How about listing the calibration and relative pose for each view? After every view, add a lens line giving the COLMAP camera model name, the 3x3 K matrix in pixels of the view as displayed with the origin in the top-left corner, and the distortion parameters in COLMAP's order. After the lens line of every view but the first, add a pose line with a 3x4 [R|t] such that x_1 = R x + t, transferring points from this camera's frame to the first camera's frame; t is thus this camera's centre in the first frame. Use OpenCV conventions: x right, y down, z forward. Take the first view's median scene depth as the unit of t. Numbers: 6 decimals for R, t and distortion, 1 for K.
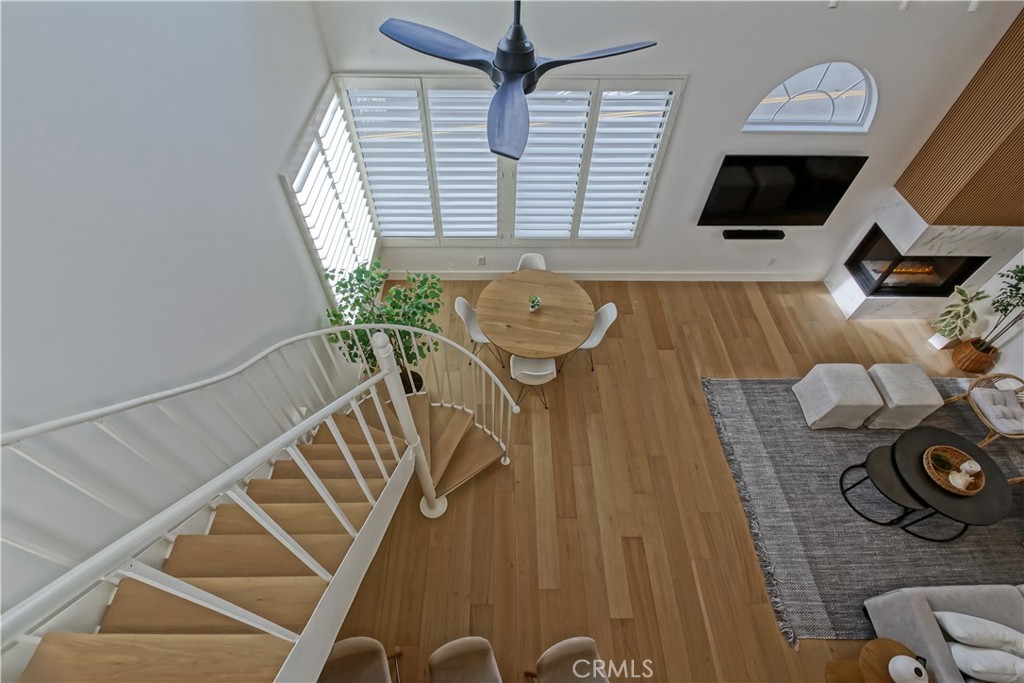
lens RADIAL K [[448.5, 0, 494.8], [0, 448.5, 360.6], [0, 0, 1]] dist [-0.010016, -0.004621]
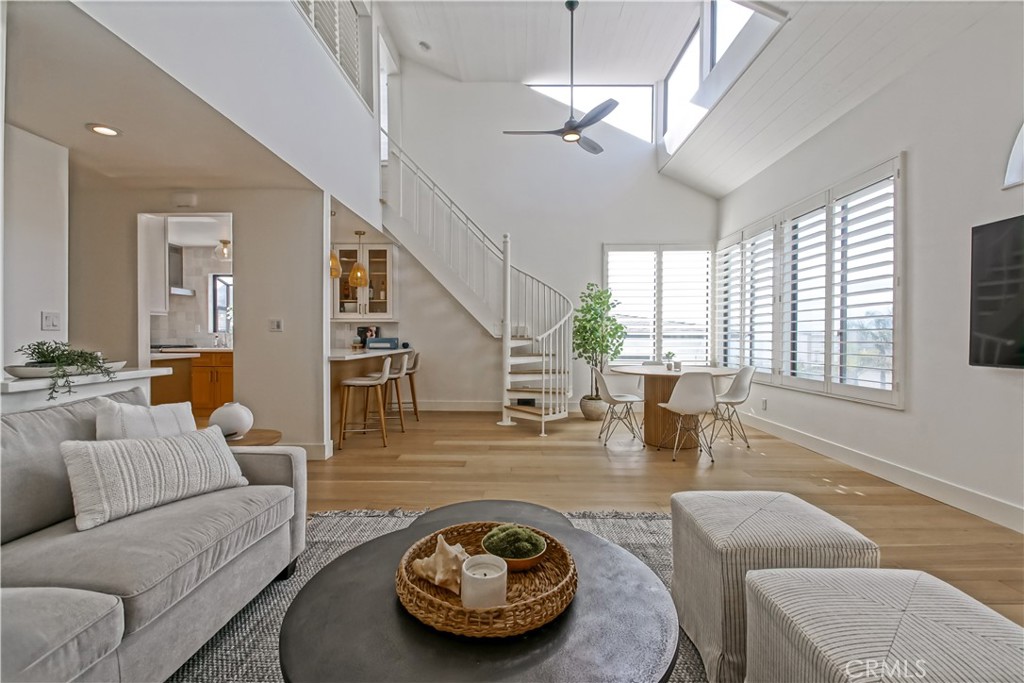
lens RADIAL K [[448.5, 0, 509.6], [0, 448.5, 340.2], [0, 0, 1]] dist [-0.010016, -0.004621]
pose [[-0.021076, 0.015969, -0.999650, 1.171138], [-0.798376, 0.601578, 0.026442, 0.121215], [0.601790, 0.798655, 0.000071, 0.777771]]
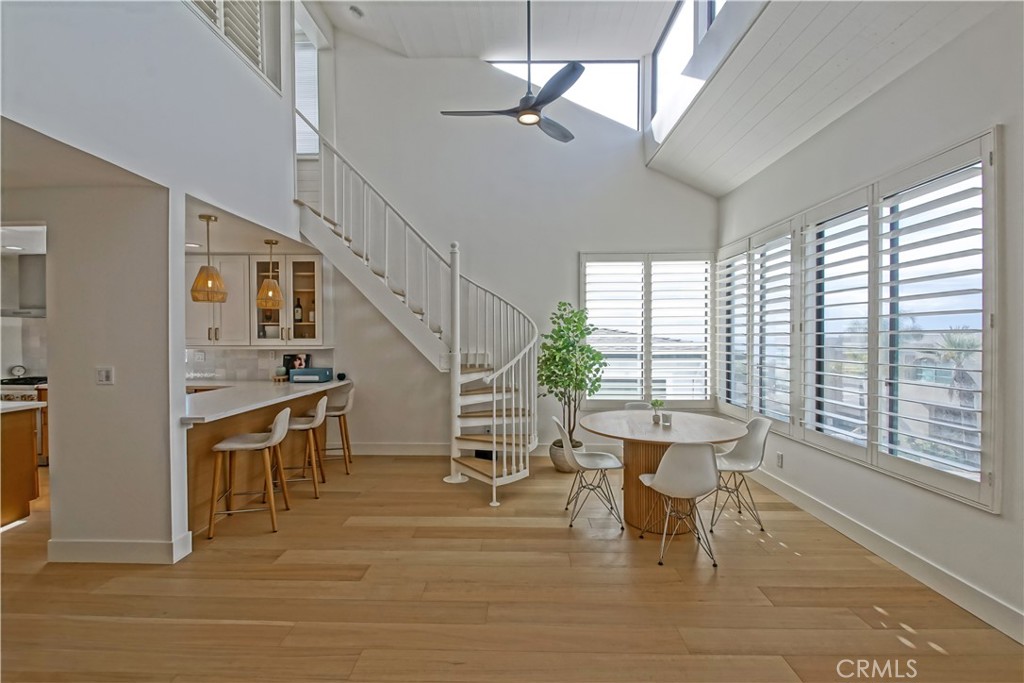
lens RADIAL K [[448.5, 0, 510.6], [0, 448.5, 338.9], [0, 0, 1]] dist [-0.010016, -0.004621]
pose [[-0.017584, 0.012289, -0.999770, 0.905812], [-0.795904, 0.605043, 0.021435, -0.013341], [0.605168, 0.796098, -0.000858, 0.783369]]
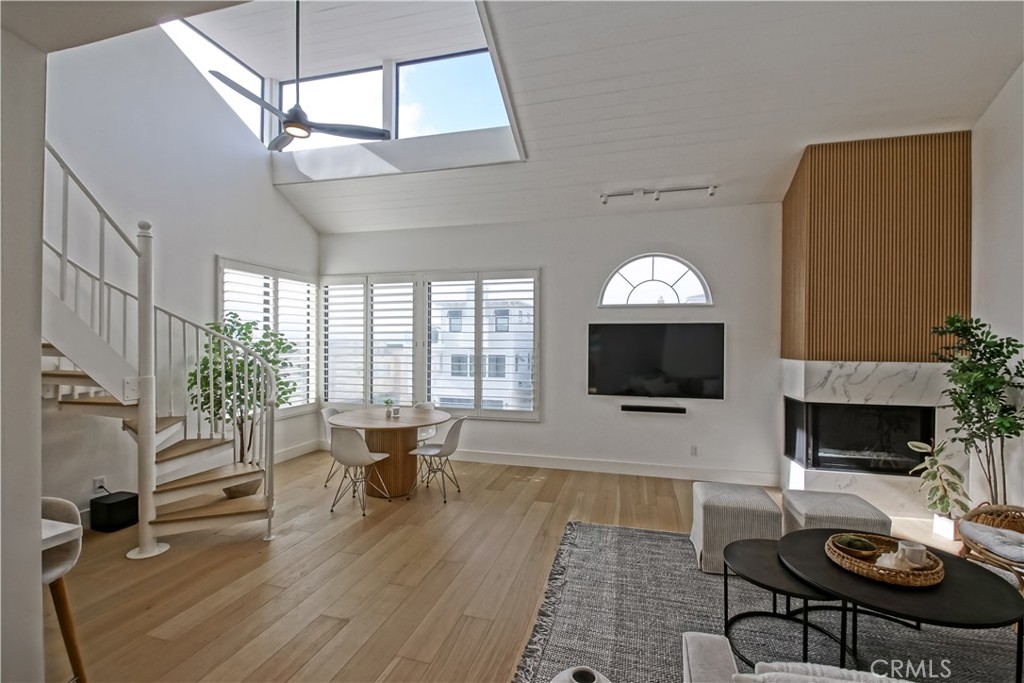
lens RADIAL K [[448.5, 0, 509.9], [0, 448.5, 344.7], [0, 0, 1]] dist [-0.010016, -0.004621]
pose [[0.968264, 0.013180, -0.249582, 0.638462], [-0.206481, 0.604841, -0.769111, 0.545417], [0.140820, 0.796237, 0.588368, 0.337458]]
